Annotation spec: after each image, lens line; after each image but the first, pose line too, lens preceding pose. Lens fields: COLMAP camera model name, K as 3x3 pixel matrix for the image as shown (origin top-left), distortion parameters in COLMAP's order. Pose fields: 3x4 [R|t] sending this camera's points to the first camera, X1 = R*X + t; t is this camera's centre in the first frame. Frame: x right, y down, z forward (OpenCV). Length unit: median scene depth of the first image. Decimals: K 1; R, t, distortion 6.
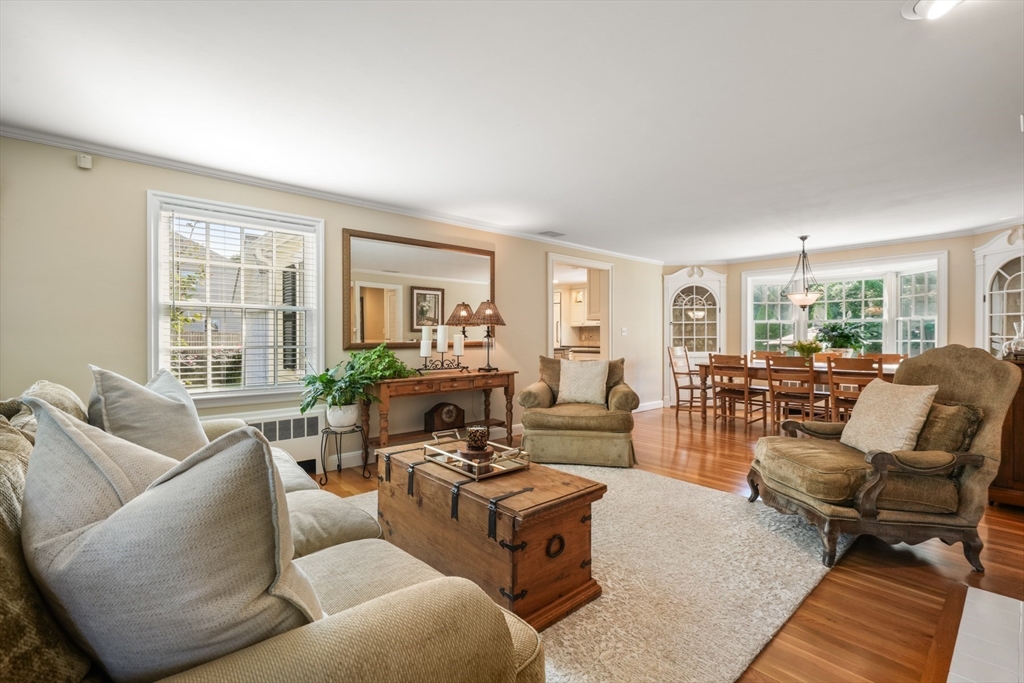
lens RADIAL K [[450.2, 0, 512.0], [0, 450.2, 341.5], [0, 0, 1]] dist [0.000700, -0.000055]
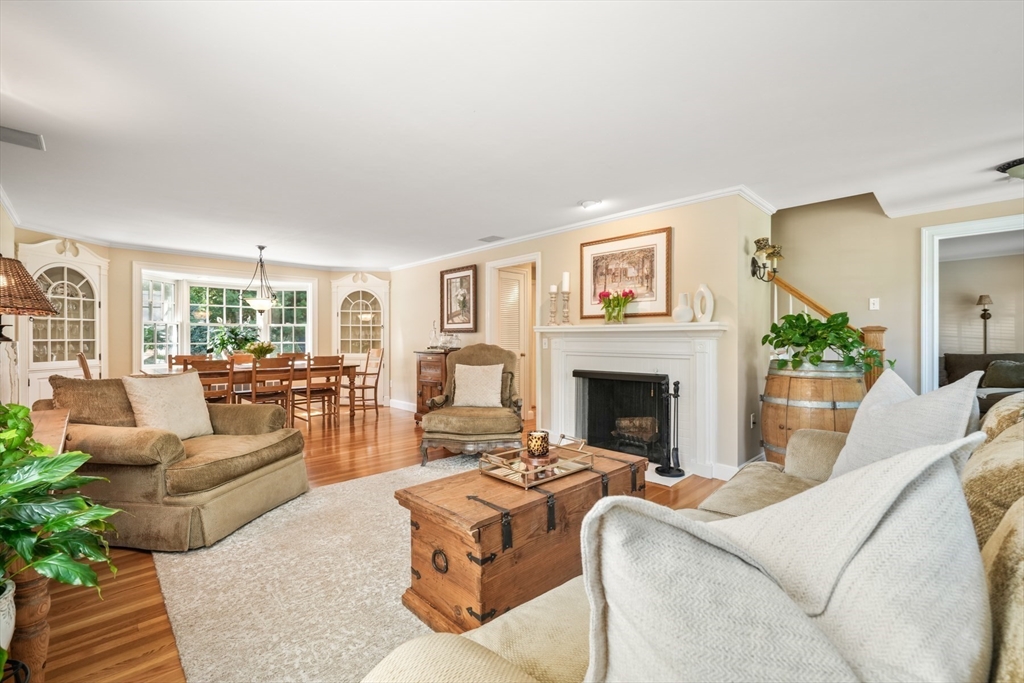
lens RADIAL K [[435.8, 0, 511.7], [0, 435.8, 339.0], [0, 0, 1]] dist [-0.000931, -0.000182]
pose [[-0.053061, 0.000920, 0.998591, -0.453551], [0.011772, 0.999931, -0.000296, -0.004486], [-0.998522, 0.011740, -0.053068, 0.495795]]
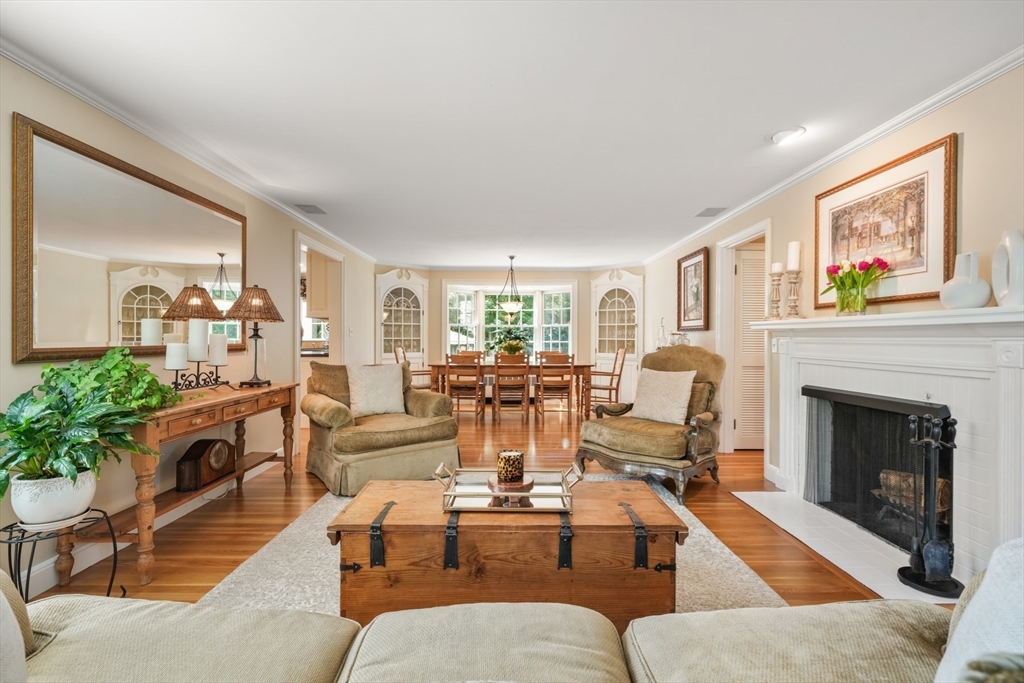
lens RADIAL K [[455.5, 0, 511.5], [0, 455.5, 340.2], [0, 0, 1]] dist [-0.000976, -0.000293]
pose [[0.652610, 0.000270, 0.757694, -0.307354], [0.003520, 0.999988, -0.003388, -0.001589], [-0.757686, 0.004878, 0.652601, 0.212670]]
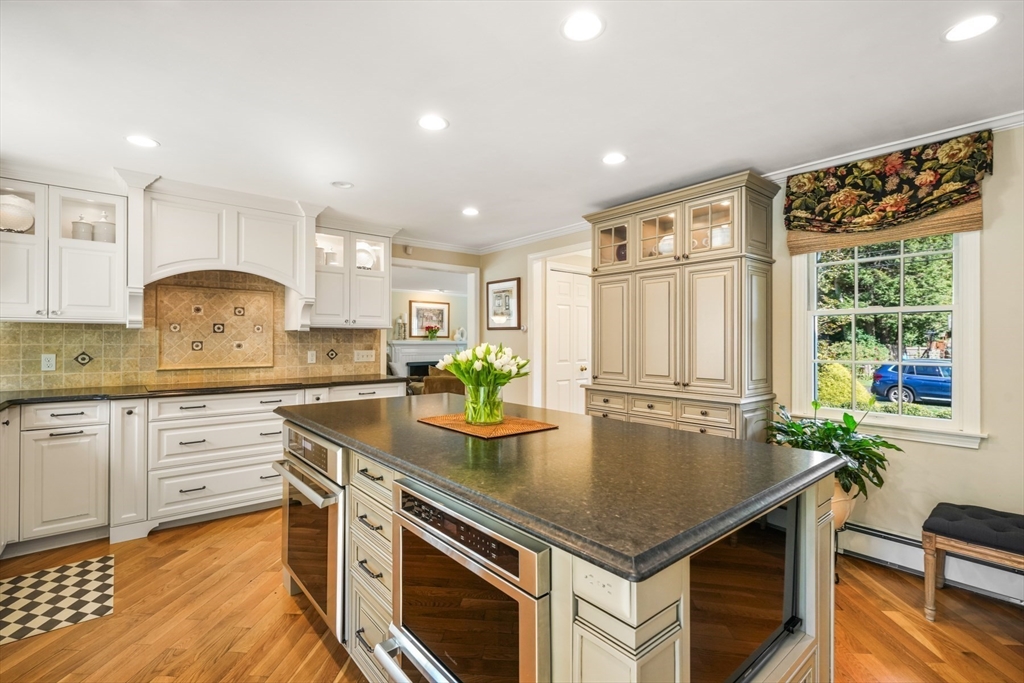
lens RADIAL K [[462.7, 0, 512.0], [0, 462.7, 341.5], [0, 0, 1]] dist [0.001997, 0.000203]
pose [[-0.999844, 0.000535, 0.017628, -0.025178], [0.000743, 0.999930, 0.011794, -0.049341], [-0.017621, 0.011806, -0.999775, 2.253319]]
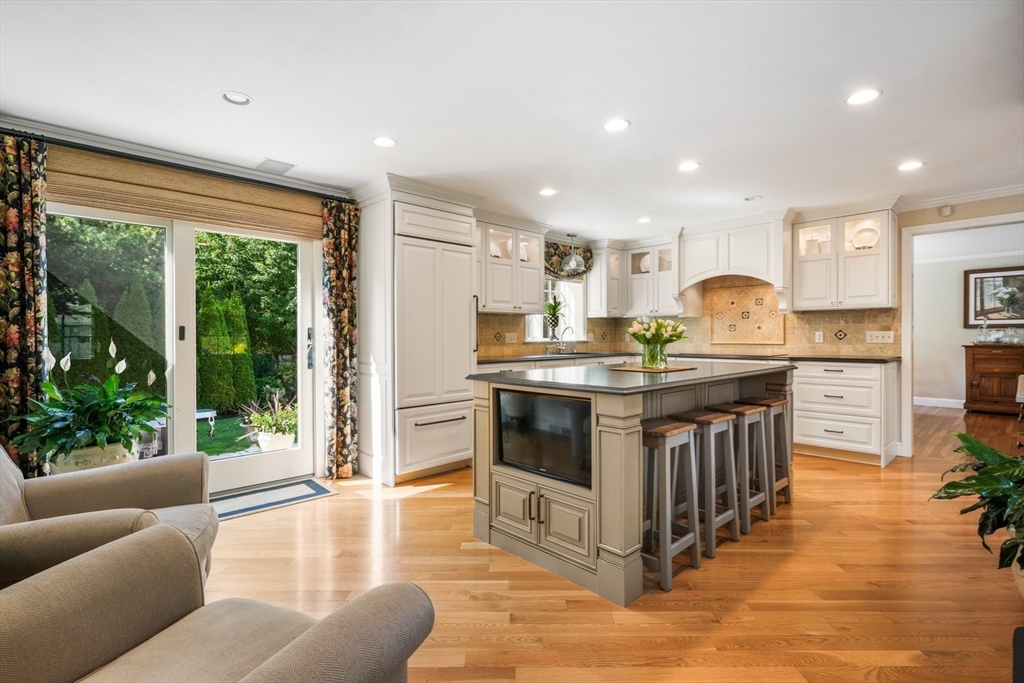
lens RADIAL K [[485.1, 0, 512.0], [0, 485.1, 341.5], [0, 0, 1]] dist [-0.000826, 0.000316]
pose [[-0.043371, -0.008649, 0.999022, -0.620317], [0.016226, 0.999825, 0.009360, -0.021095], [-0.998927, 0.016616, -0.043223, 2.079821]]
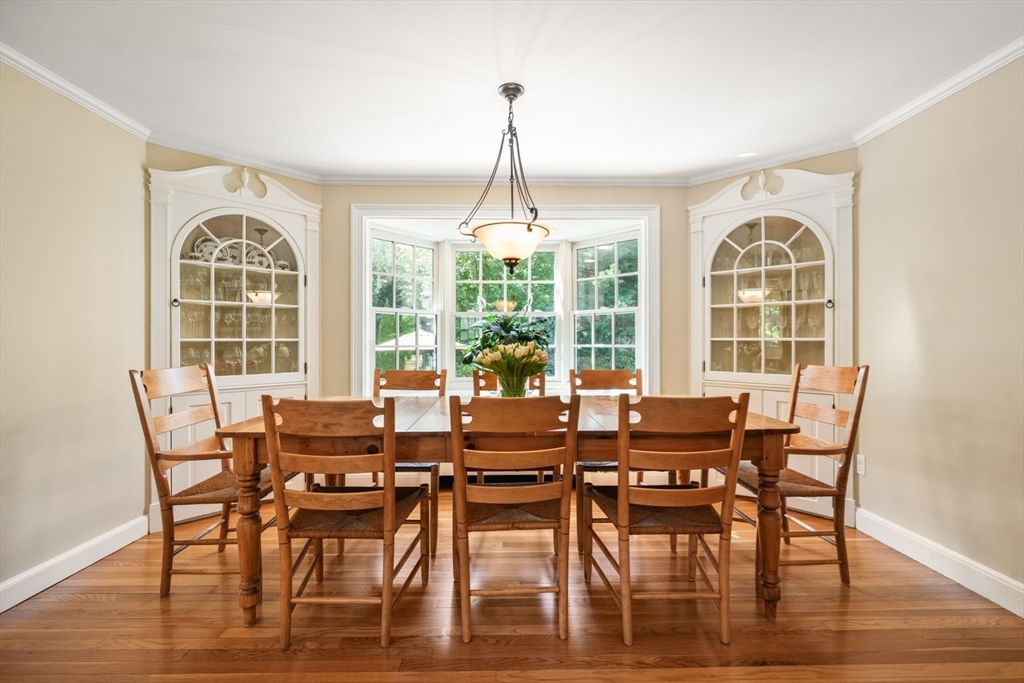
lens RADIAL K [[435.8, 0, 511.7], [0, 435.8, 339.0], [0, 0, 1]] dist [-0.000931, -0.000182]
pose [[0.647006, 0.006675, 0.762455, 0.377822], [0.008325, 0.999840, -0.015818, -0.002695], [-0.762439, 0.016581, 0.646847, 0.806716]]
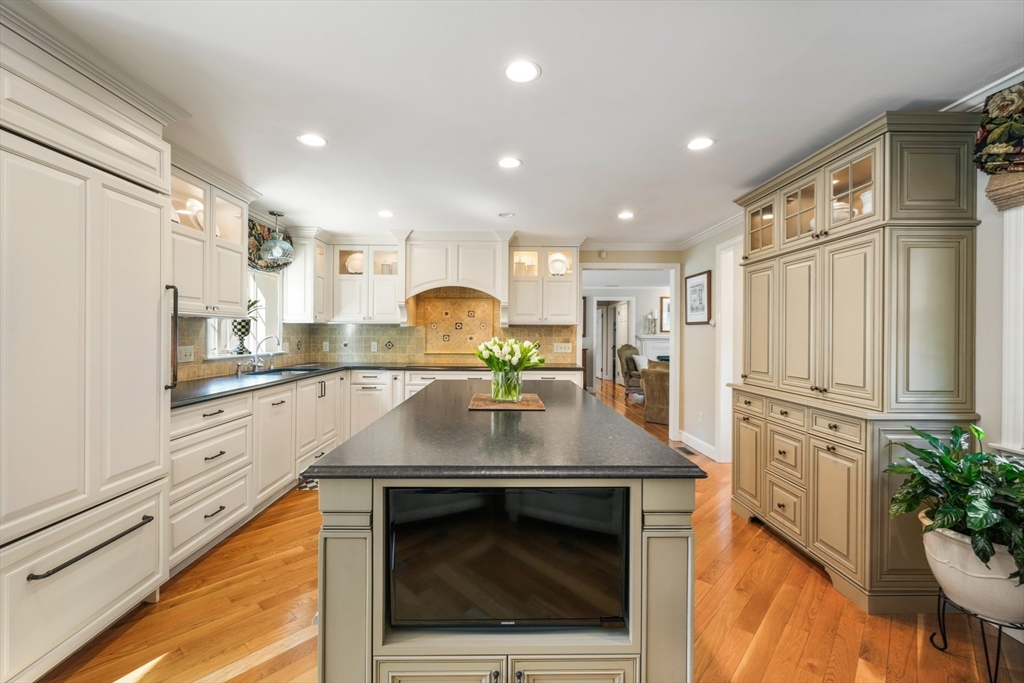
lens RADIAL K [[435.8, 0, 511.7], [0, 435.8, 339.0], [0, 0, 1]] dist [-0.000931, -0.000182]
pose [[-0.767327, -0.009230, 0.641189, -0.292015], [0.002870, 0.999837, 0.017827, -0.049746], [-0.641249, 0.015519, -0.767176, 2.212764]]
